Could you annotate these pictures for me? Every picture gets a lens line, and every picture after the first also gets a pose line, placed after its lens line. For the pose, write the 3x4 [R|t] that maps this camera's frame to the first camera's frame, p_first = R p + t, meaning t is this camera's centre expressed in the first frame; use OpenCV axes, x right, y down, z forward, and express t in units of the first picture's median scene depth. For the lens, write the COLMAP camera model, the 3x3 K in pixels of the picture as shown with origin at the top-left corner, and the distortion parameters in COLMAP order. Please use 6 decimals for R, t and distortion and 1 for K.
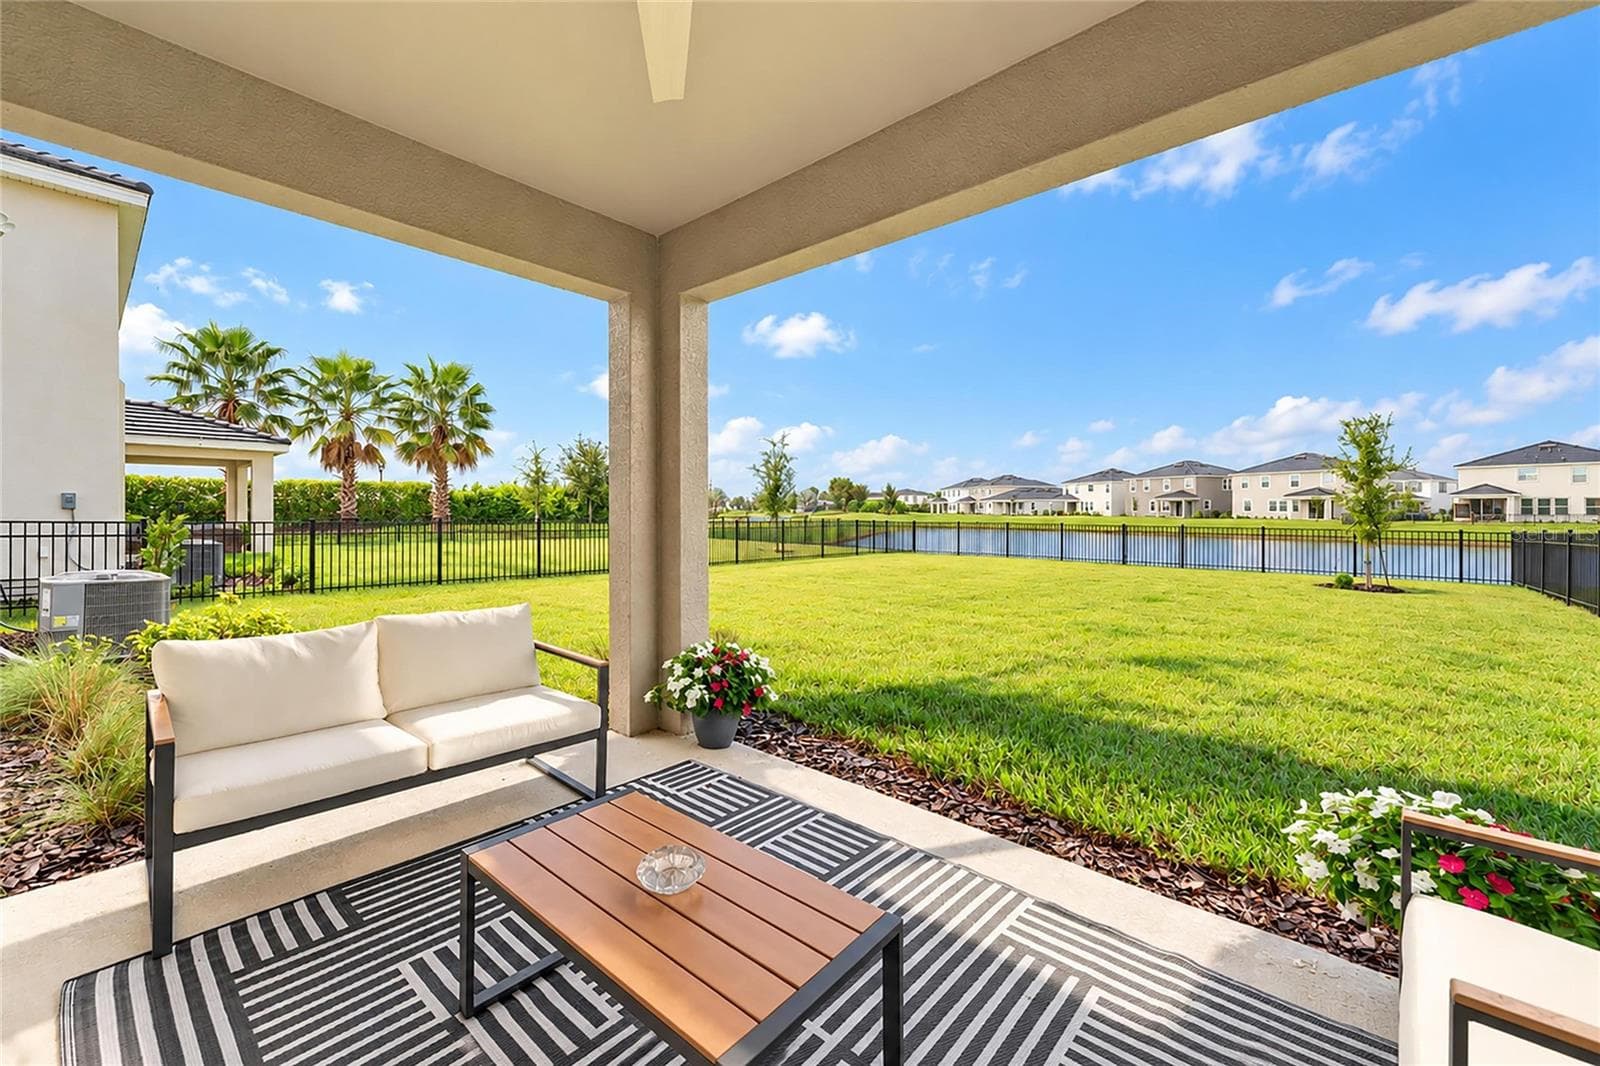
lens RADIAL K [[623.9, 0, 795.5], [0, 623.9, 511.8], [0, 0, 1]] dist [-0.001373, -0.003061]
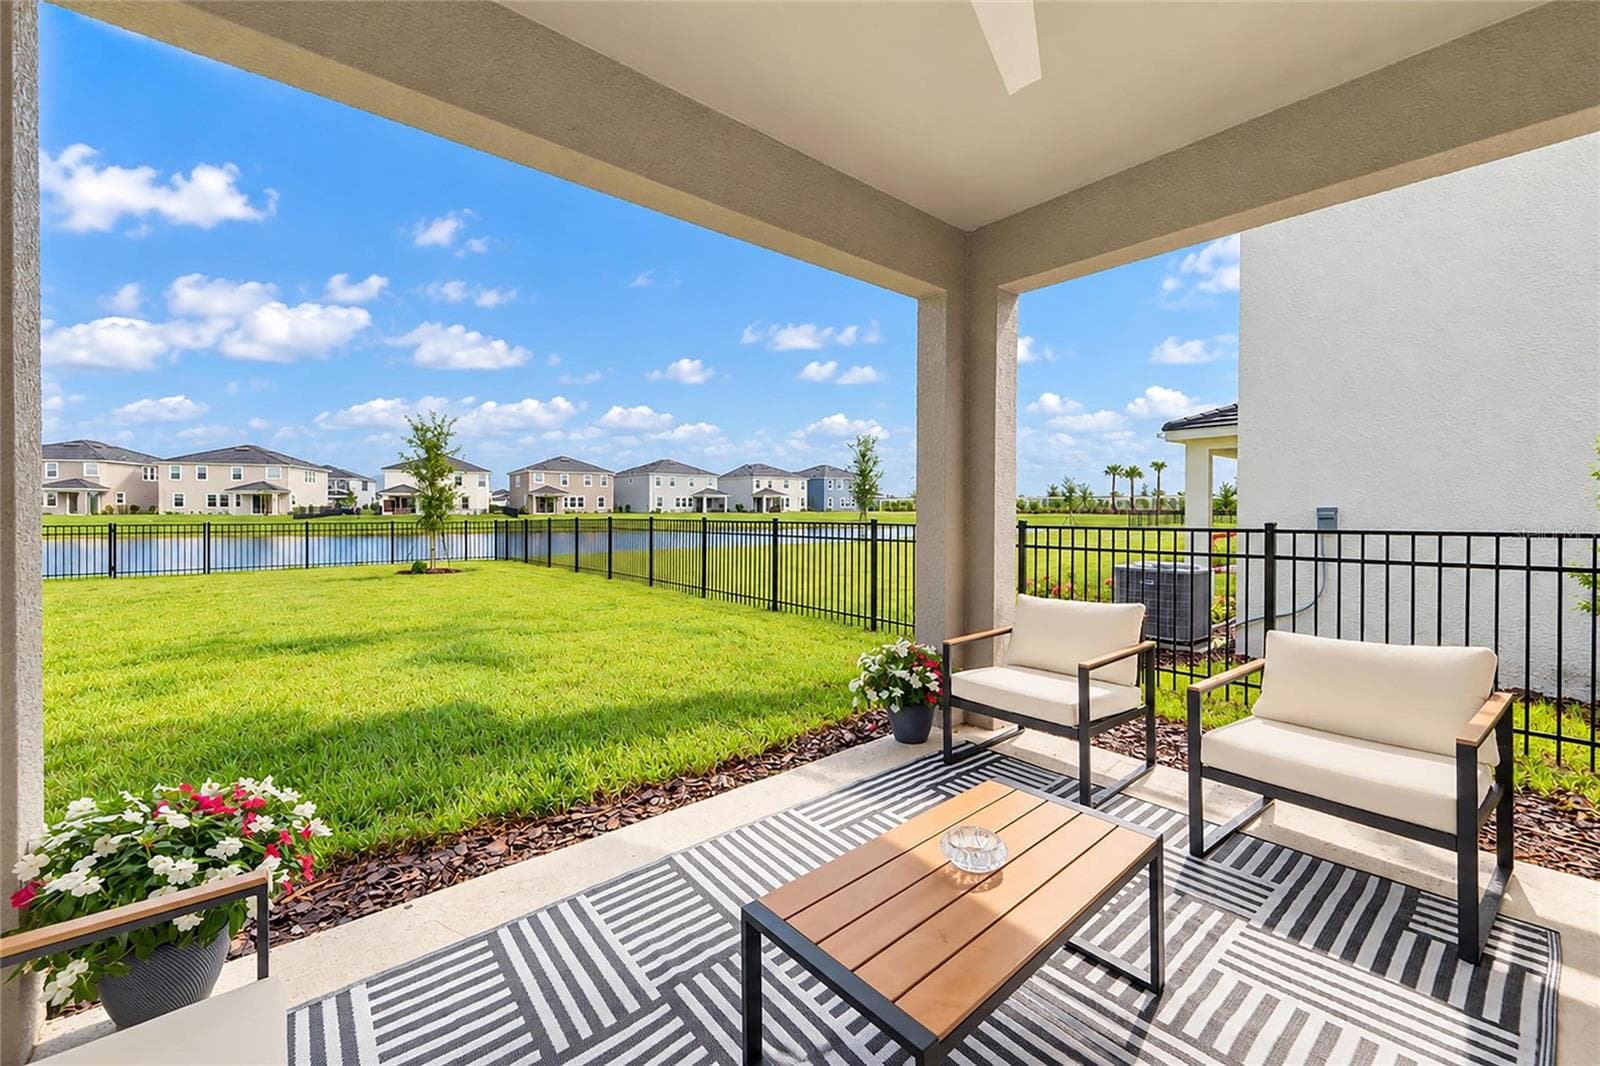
lens RADIAL K [[623.9, 0, 808.6], [0, 623.9, 519.6], [0, 0, 1]] dist [-0.001373, -0.003061]
pose [[0.130745, -0.020485, 0.991204, -0.325105], [0.000067, 0.999787, 0.020654, -0.000420], [-0.991416, -0.002634, 0.130719, 0.296252]]
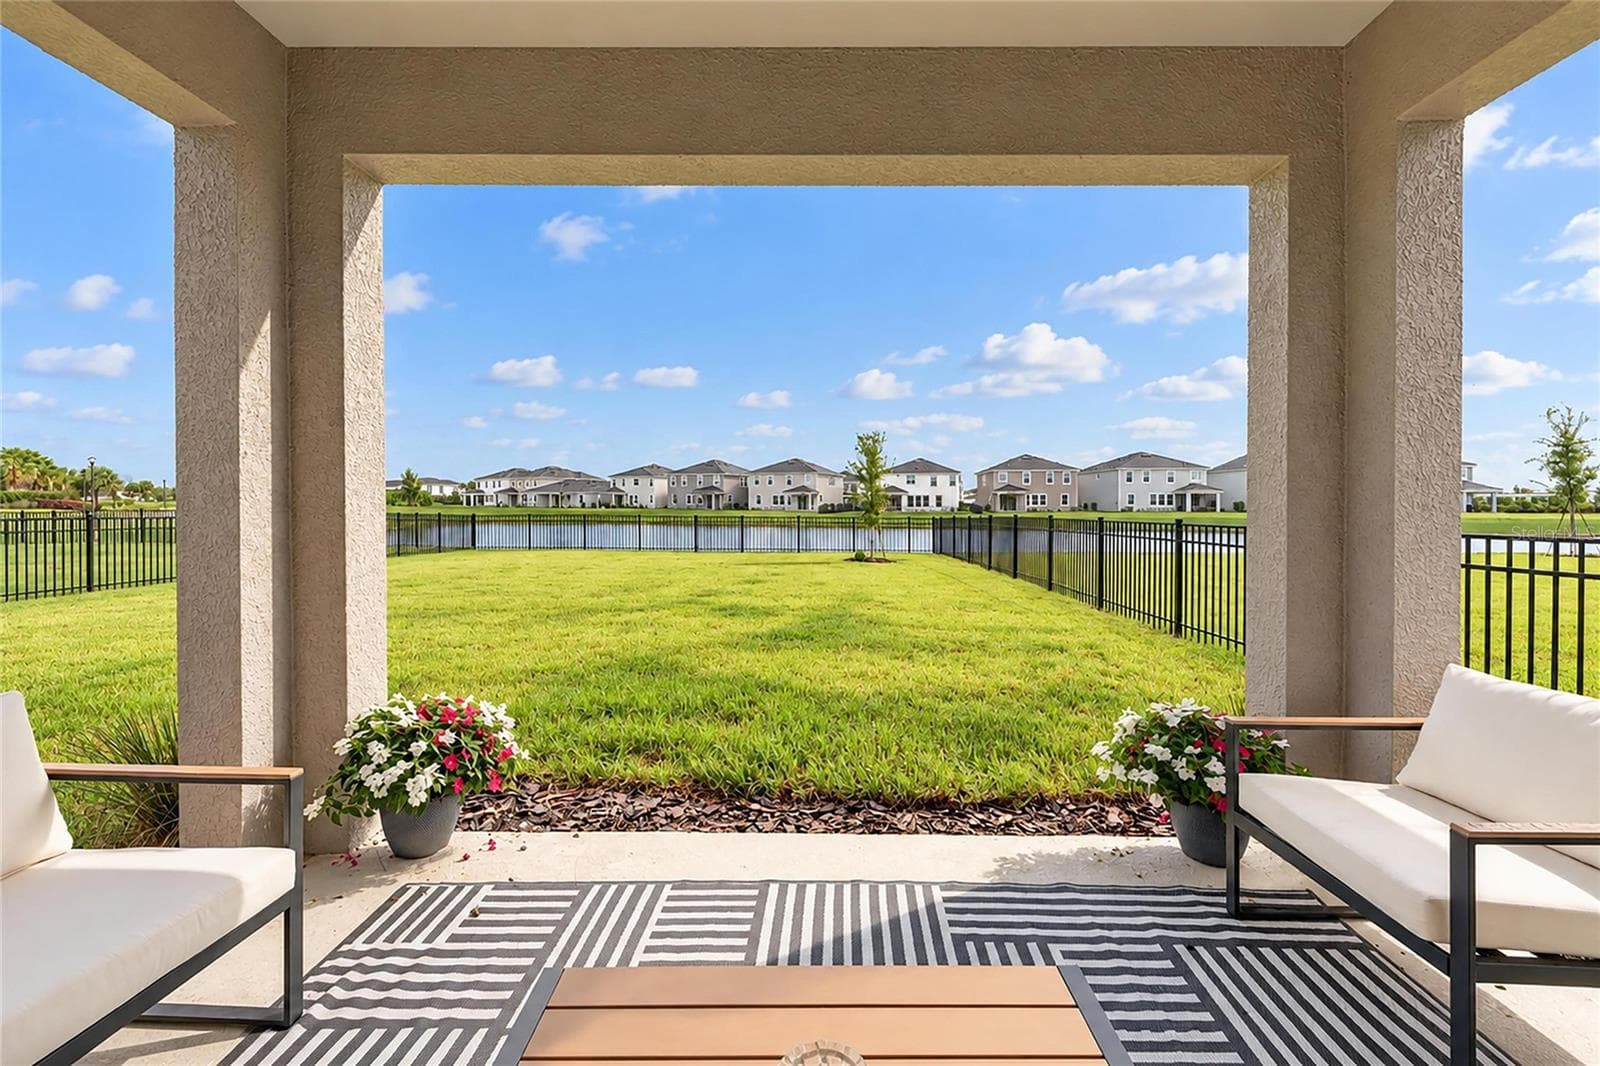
lens RADIAL K [[623.9, 0, 811.1], [0, 623.9, 514.9], [0, 0, 1]] dist [-0.001373, -0.003061]
pose [[0.750792, -0.010663, 0.660453, -0.162406], [-0.000626, 0.999858, 0.016854, 0.000836], [-0.660538, -0.013067, 0.750678, 0.141128]]
